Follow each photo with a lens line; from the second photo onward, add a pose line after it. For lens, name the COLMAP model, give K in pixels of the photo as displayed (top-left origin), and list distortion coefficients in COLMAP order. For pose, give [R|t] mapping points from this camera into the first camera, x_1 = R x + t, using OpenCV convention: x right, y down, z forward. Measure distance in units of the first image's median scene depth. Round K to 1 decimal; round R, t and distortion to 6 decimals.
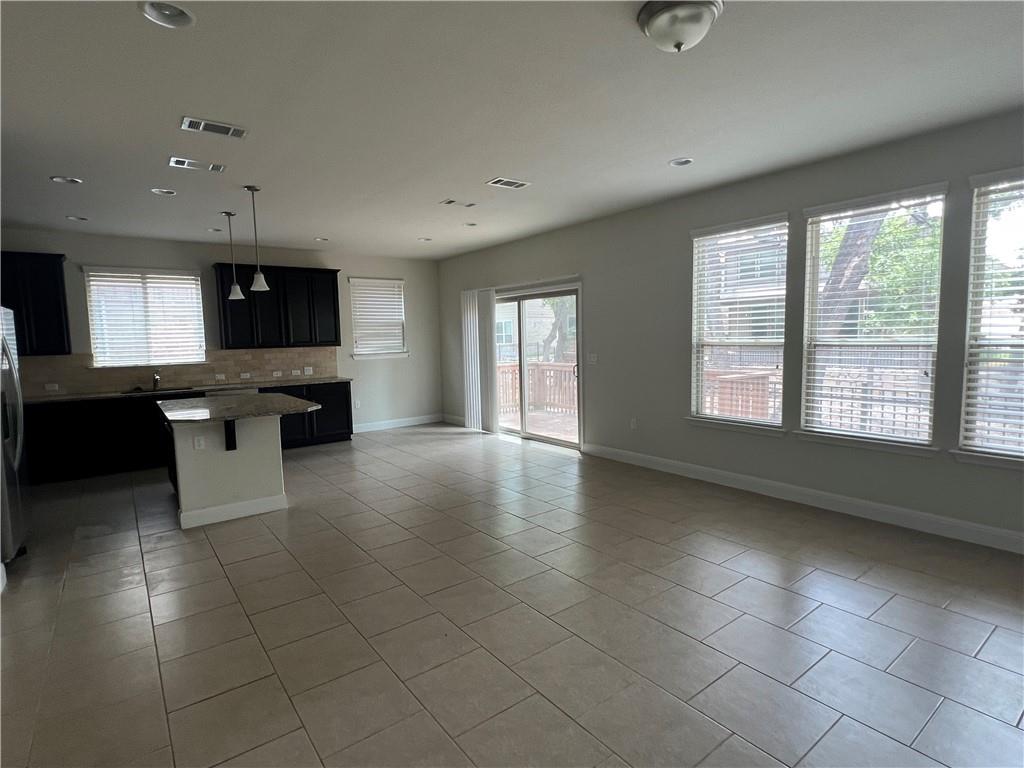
lens RADIAL K [[526.5, 0, 511.9], [0, 526.5, 382.3], [0, 0, 1]] dist [-0.004334, 0.000164]
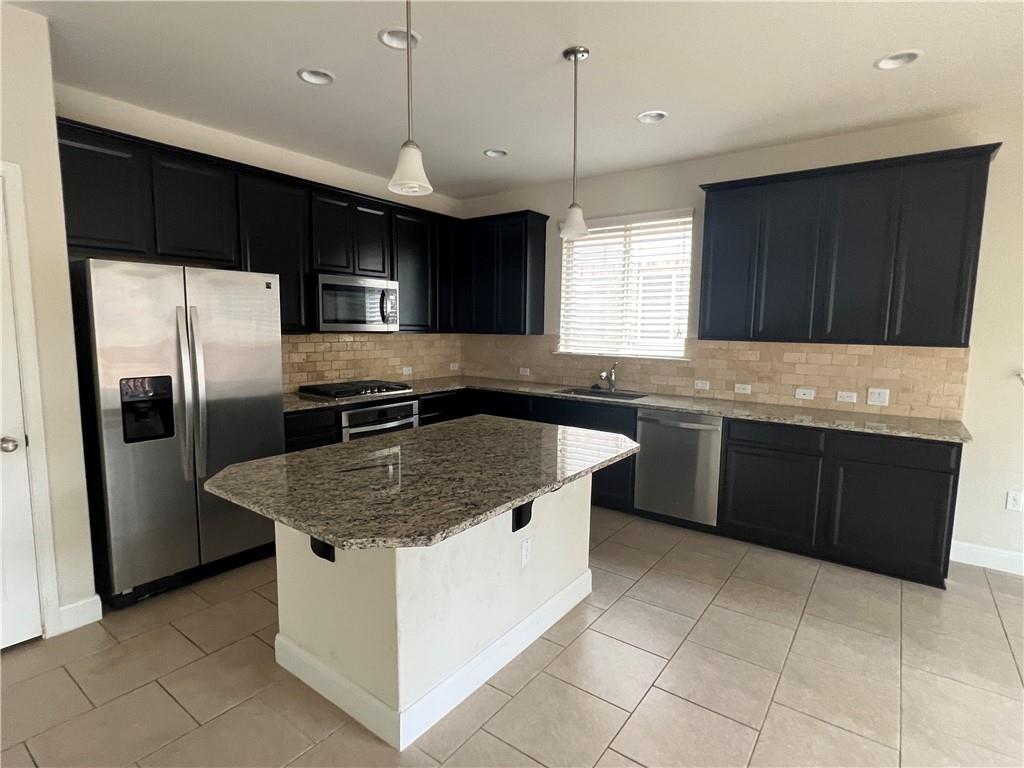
lens RADIAL K [[526.5, 0, 505.2], [0, 526.5, 388.8], [0, 0, 1]] dist [-0.004334, 0.000164]
pose [[0.266238, 0.139747, -0.953723, -0.045541], [-0.109560, 0.987410, 0.114099, -0.048325], [0.957661, 0.074112, 0.278197, 0.607632]]
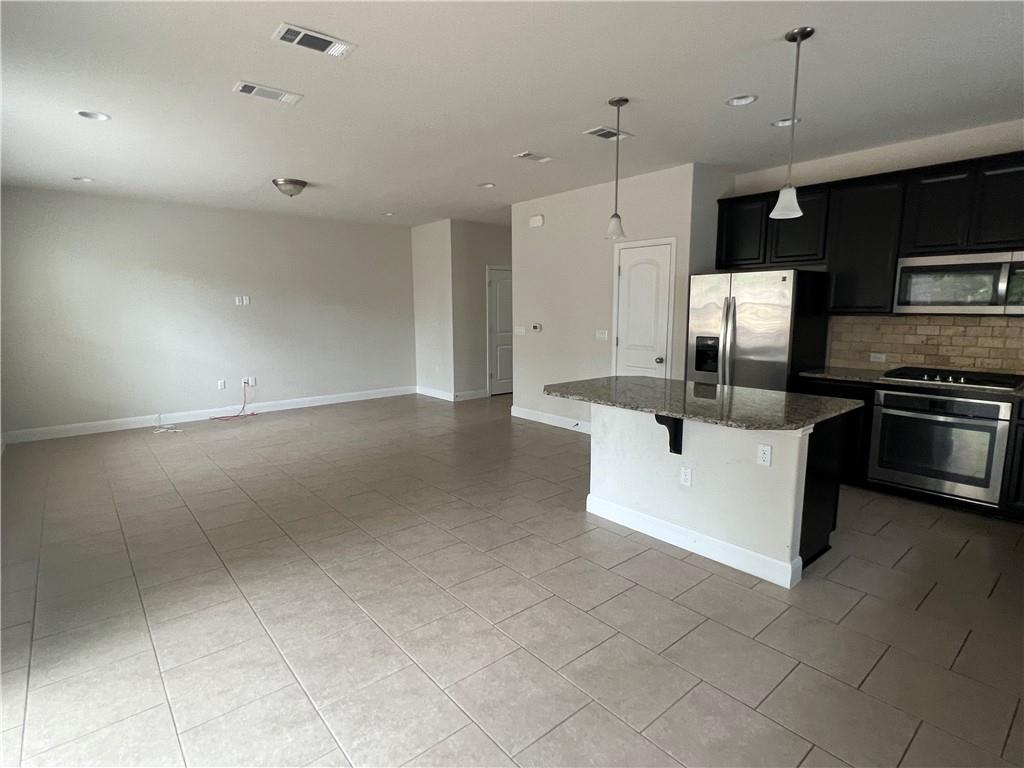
lens RADIAL K [[526.5, 0, 506.3], [0, 526.5, 387.1], [0, 0, 1]] dist [-0.004334, 0.000164]
pose [[-0.998983, 0.030581, -0.033130, -0.172732], [0.021518, 0.969105, 0.245710, -0.092815], [0.039620, 0.244747, -0.968777, 1.094289]]
